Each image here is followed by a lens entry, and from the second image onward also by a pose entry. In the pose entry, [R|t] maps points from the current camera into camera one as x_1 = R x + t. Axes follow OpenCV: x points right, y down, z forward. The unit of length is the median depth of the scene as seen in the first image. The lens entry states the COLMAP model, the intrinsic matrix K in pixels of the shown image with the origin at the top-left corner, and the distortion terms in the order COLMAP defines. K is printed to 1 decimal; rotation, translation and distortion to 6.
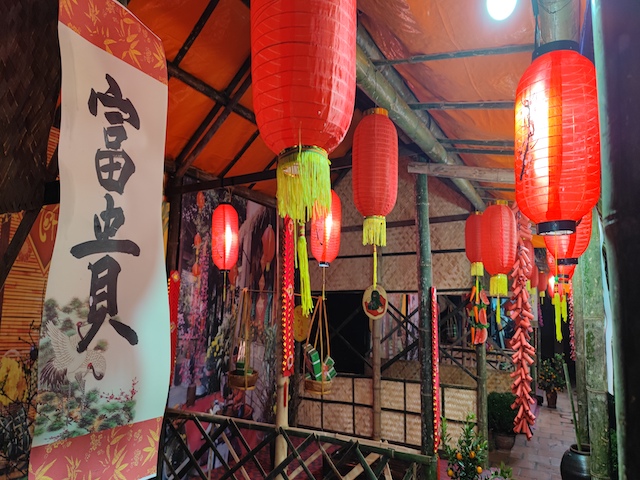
lens RADIAL K [[424.9, 0, 323.0], [0, 424.9, 276.3], [0, 0, 1]] dist [0.059057, -0.005217]
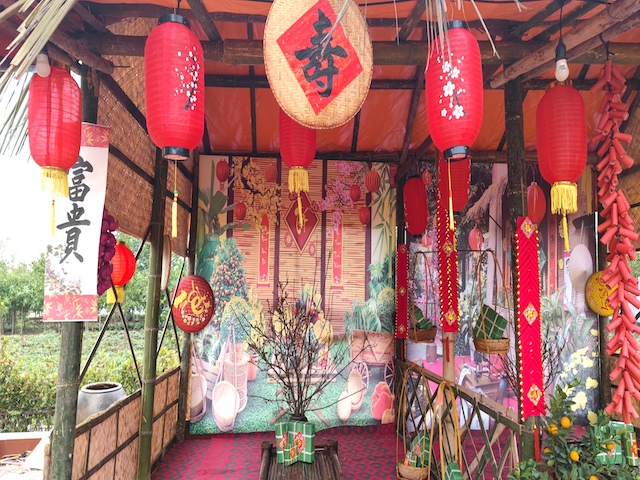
lens RADIAL K [[424.9, 0, 326.9], [0, 424.9, 258.7], [0, 0, 1]] dist [0.059057, -0.005217]
pose [[0.549106, -0.099076, -0.829859, 2.285361], [0.078920, 0.994658, -0.066531, 0.401503], [0.832018, -0.028960, 0.553992, 0.786398]]
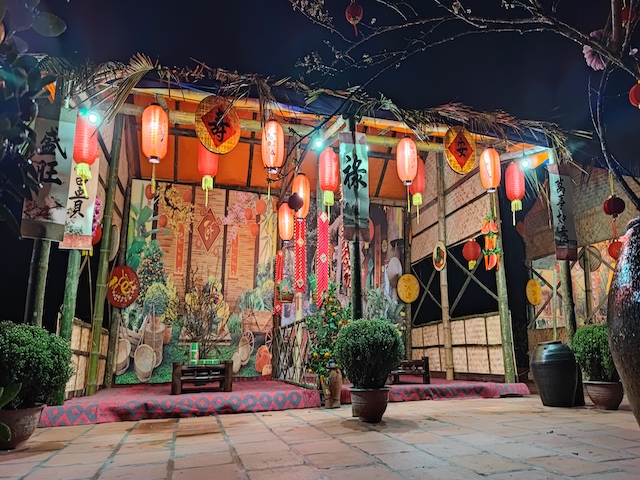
lens RADIAL K [[424.9, 0, 323.4], [0, 424.9, 278.9], [0, 0, 1]] dist [0.059057, -0.005217]
pose [[0.708155, -0.147021, -0.690581, 4.217096], [0.075804, 0.988258, -0.132662, 1.531128], [0.701976, 0.041597, 0.710985, -0.400386]]
